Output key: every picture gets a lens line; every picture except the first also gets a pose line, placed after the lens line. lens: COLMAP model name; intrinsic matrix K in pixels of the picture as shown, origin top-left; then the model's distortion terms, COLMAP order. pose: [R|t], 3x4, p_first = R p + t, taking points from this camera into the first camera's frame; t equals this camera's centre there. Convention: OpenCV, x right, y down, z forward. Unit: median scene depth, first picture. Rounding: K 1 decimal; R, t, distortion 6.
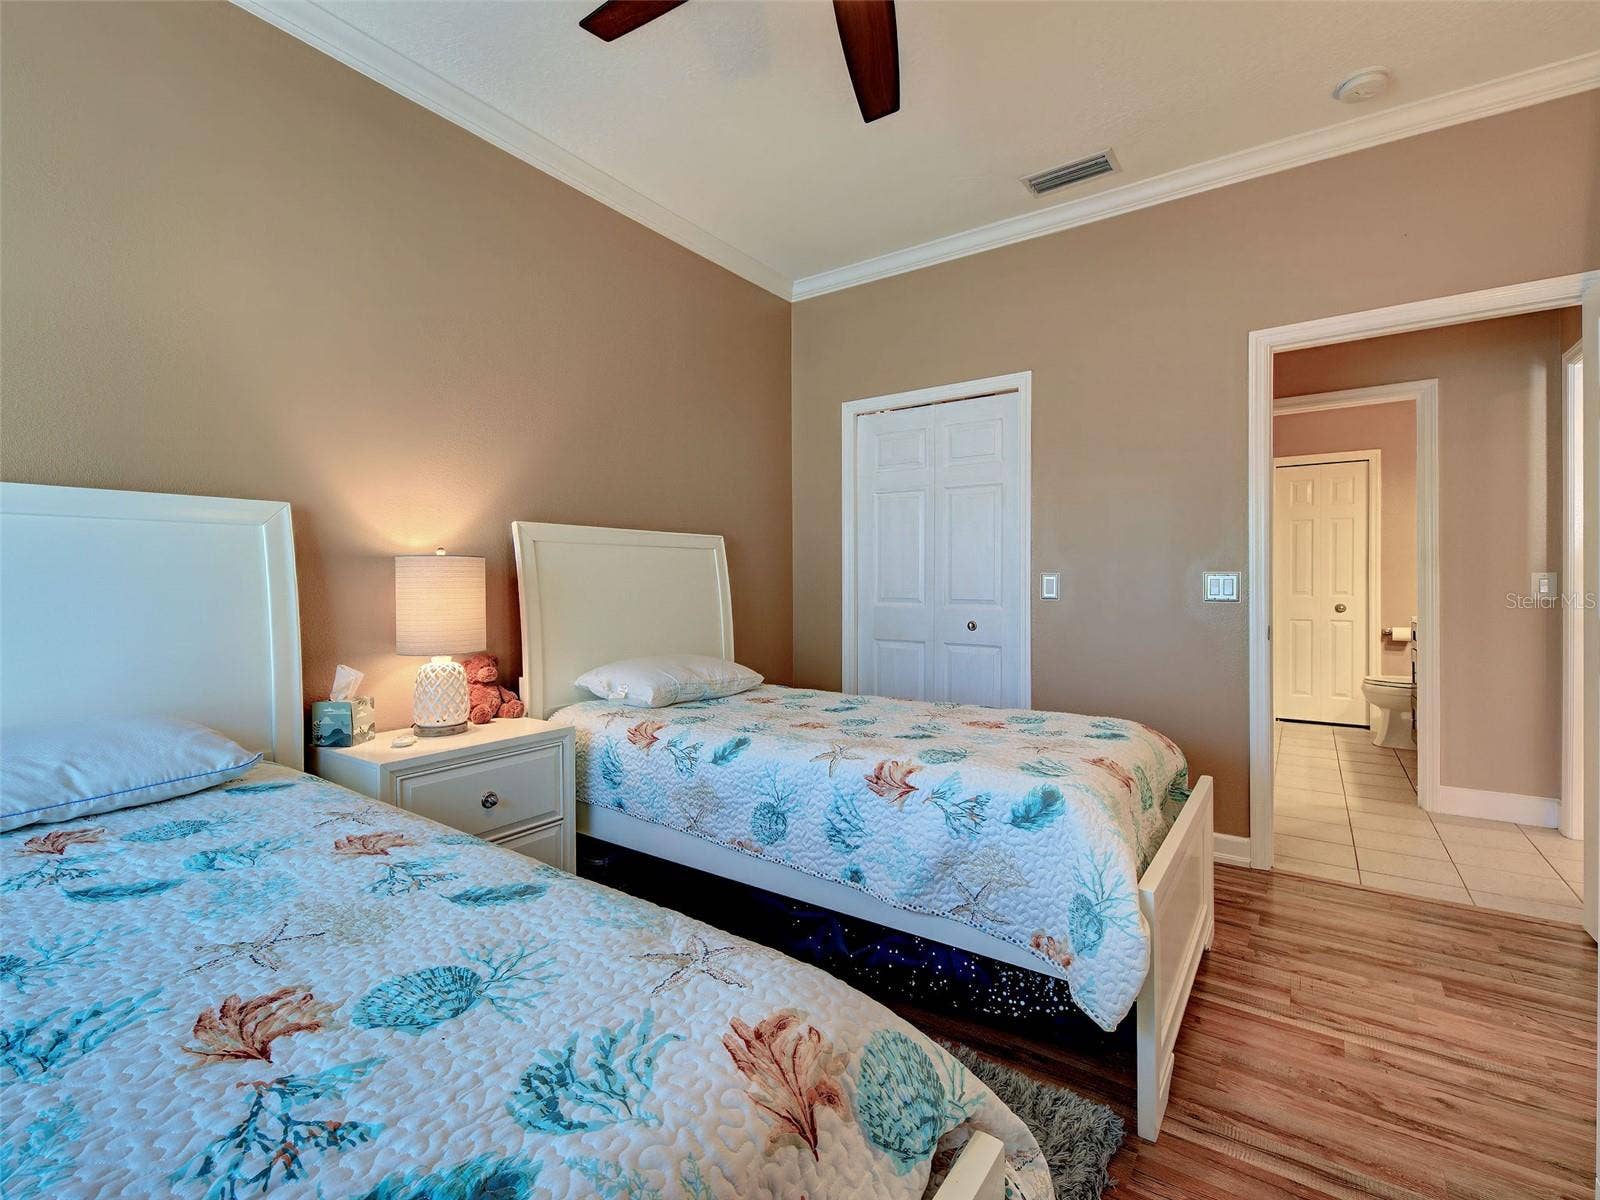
lens RADIAL K [[691.4, 0, 794.0], [0, 691.4, 590.5], [0, 0, 1]] dist [0.002585, 0.000061]
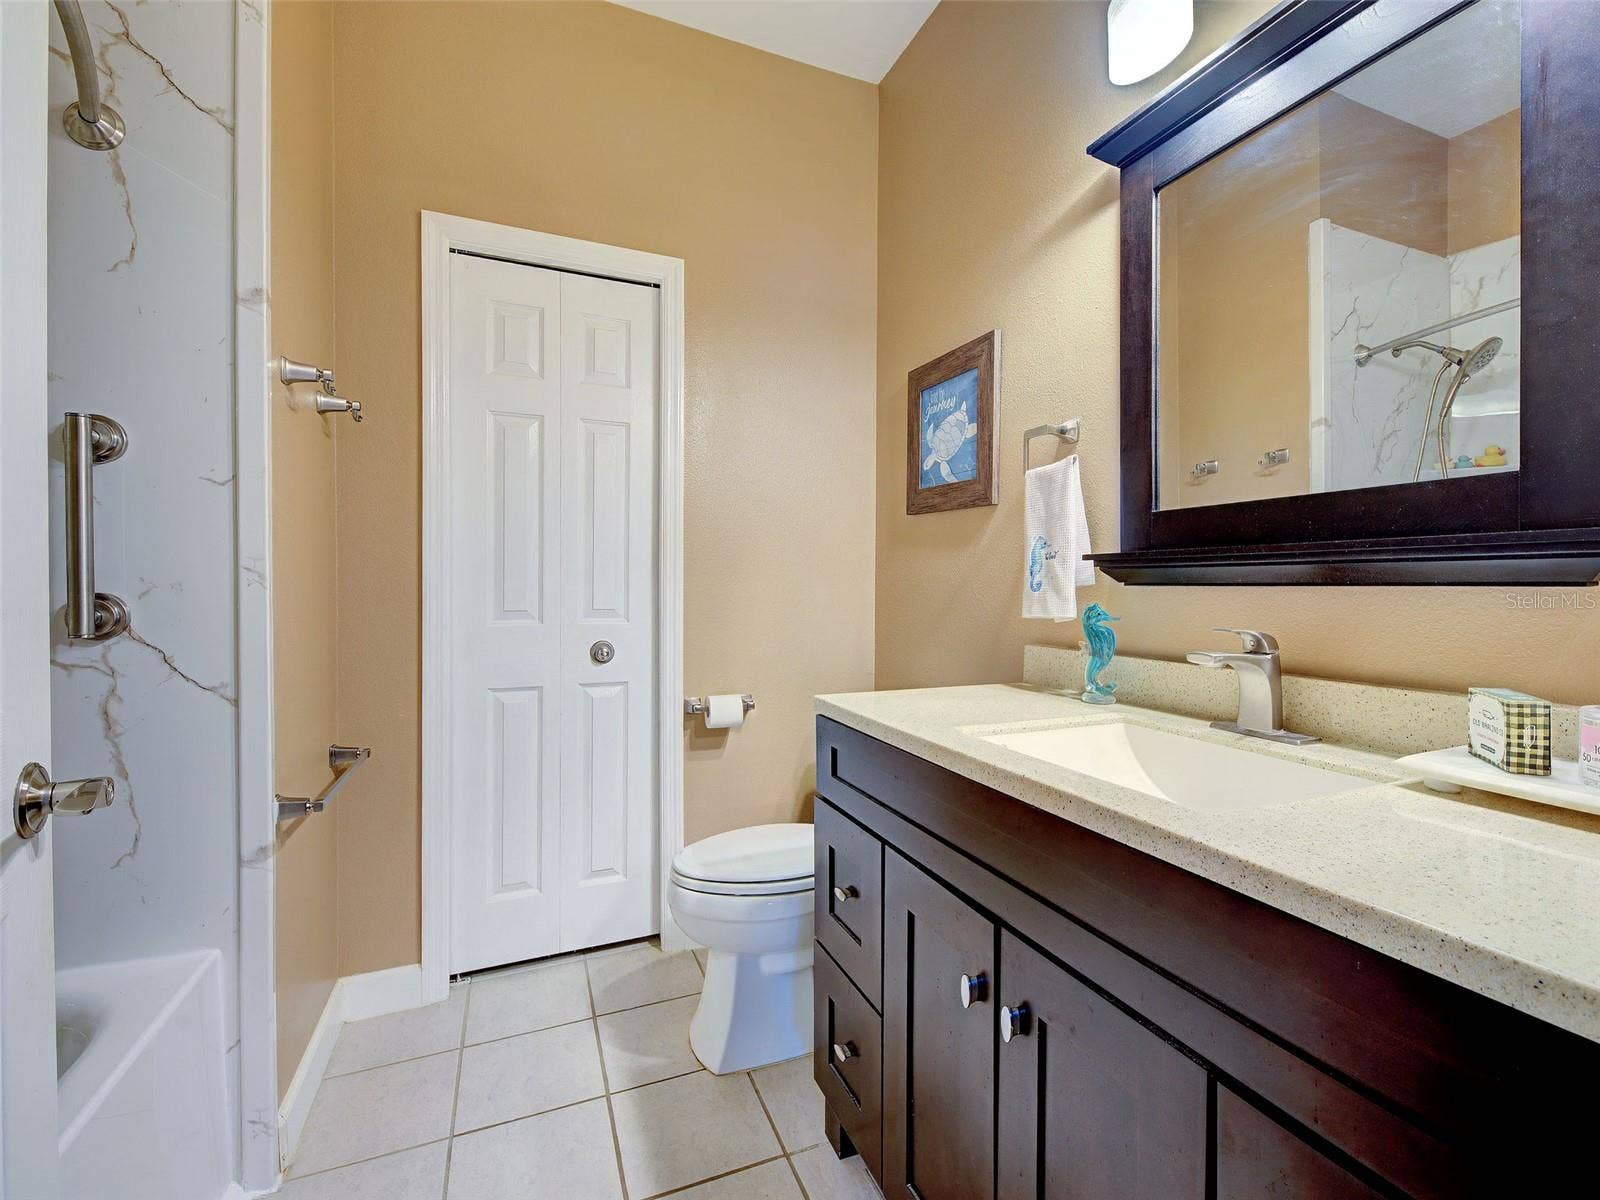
lens RADIAL K [[691.4, 0, 794.0], [0, 691.4, 590.5], [0, 0, 1]] dist [0.002585, 0.000061]
pose [[0.514762, -0.002005, 0.857331, 0.515811], [0.000714, 0.999998, 0.001910, -0.010213], [-0.857333, -0.000371, 0.514762, 0.714364]]
